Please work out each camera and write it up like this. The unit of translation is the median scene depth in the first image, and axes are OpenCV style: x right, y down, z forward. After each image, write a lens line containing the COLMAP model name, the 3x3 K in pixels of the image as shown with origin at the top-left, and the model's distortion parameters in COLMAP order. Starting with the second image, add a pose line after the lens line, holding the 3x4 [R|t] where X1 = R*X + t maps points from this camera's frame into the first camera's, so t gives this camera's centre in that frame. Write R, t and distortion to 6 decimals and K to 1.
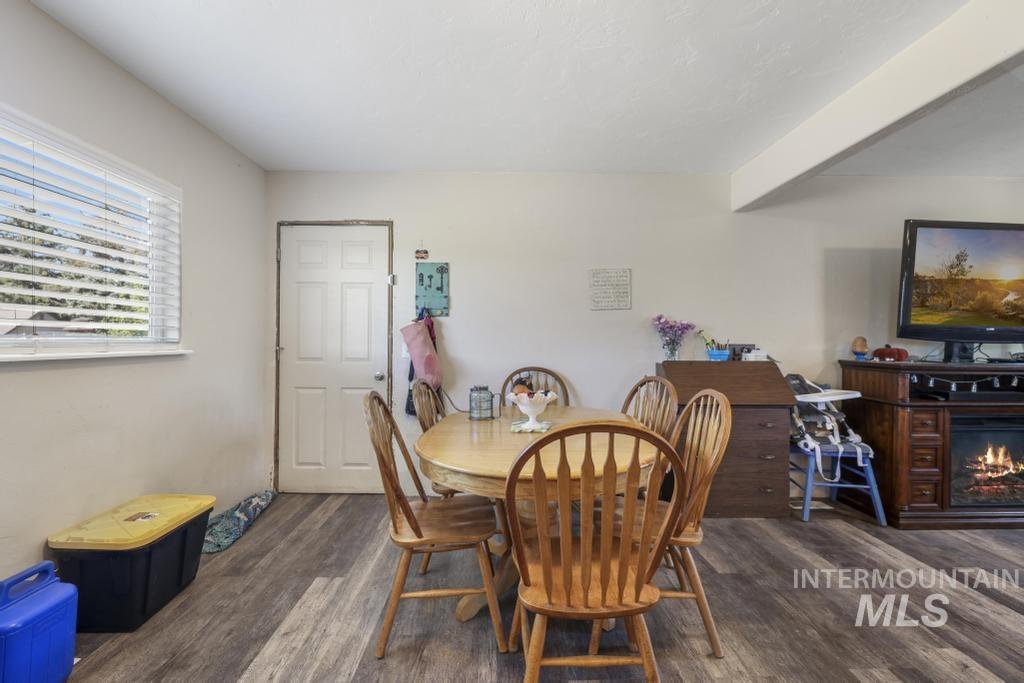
lens RADIAL K [[449.3, 0, 506.0], [0, 449.3, 339.0], [0, 0, 1]] dist [-0.006123, 0.000221]
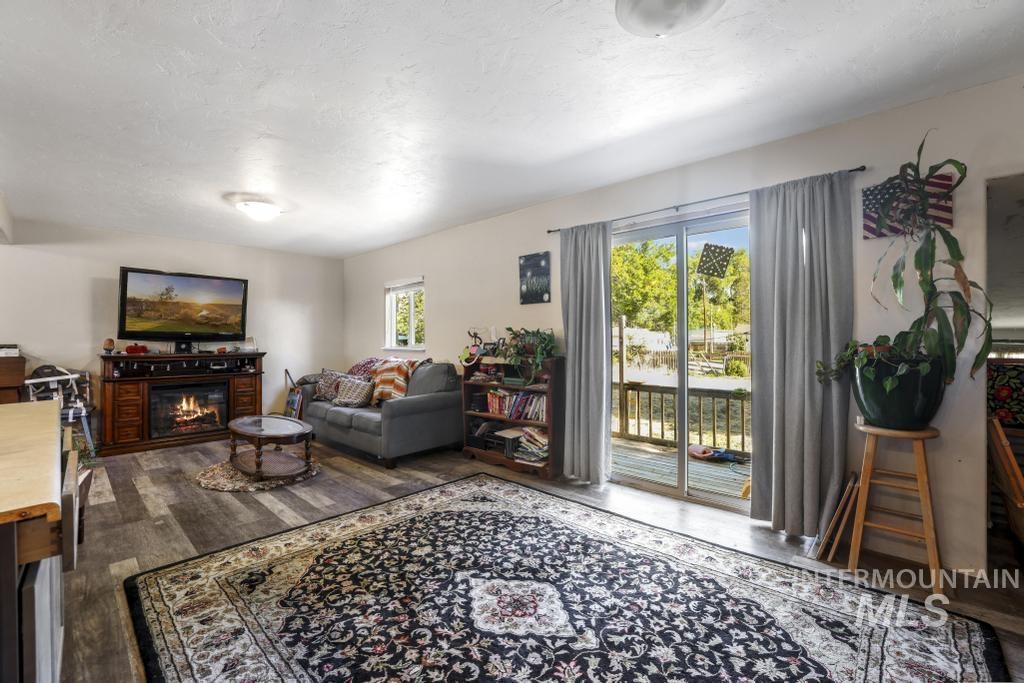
lens RADIAL K [[440.9, 0, 504.5], [0, 440.9, 345.8], [0, 0, 1]] dist [-0.025499, 0.001904]
pose [[0.703805, -0.012916, 0.710276, 0.672960], [-0.001059, 0.999815, 0.019230, -0.007499], [-0.710393, -0.014287, 0.703661, -0.948149]]
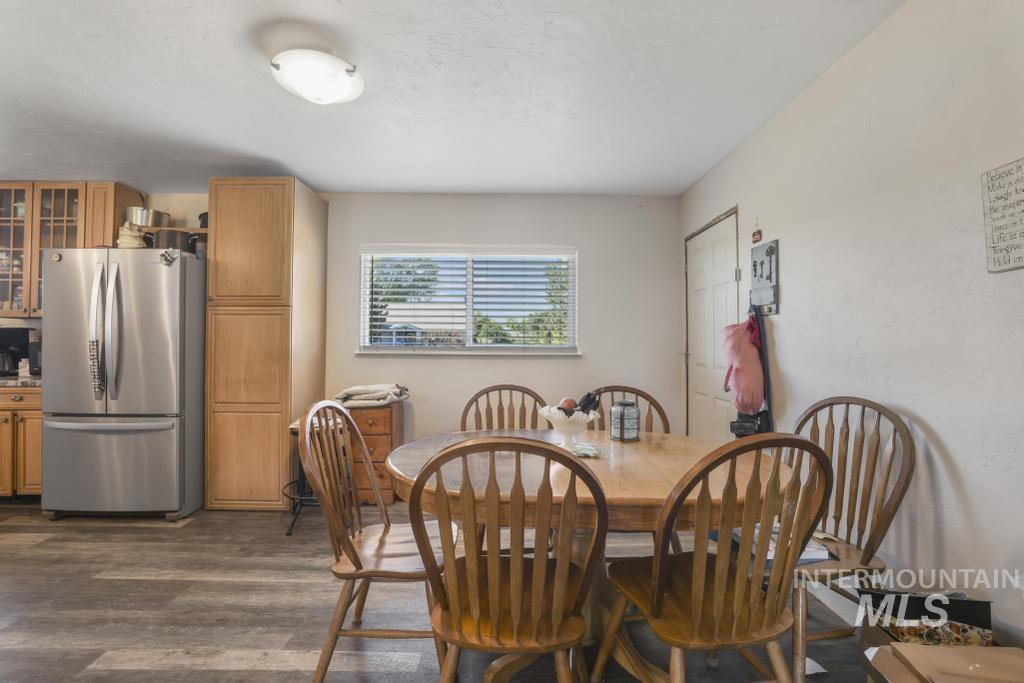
lens RADIAL K [[449.3, 0, 516.3], [0, 449.3, 337.4], [0, 0, 1]] dist [-0.043659, 0.014432]
pose [[0.000978, -0.017586, -0.999845, 0.583218], [-0.000774, 0.999845, -0.017587, 0.000256], [0.999999, 0.000791, 0.000964, 0.588376]]
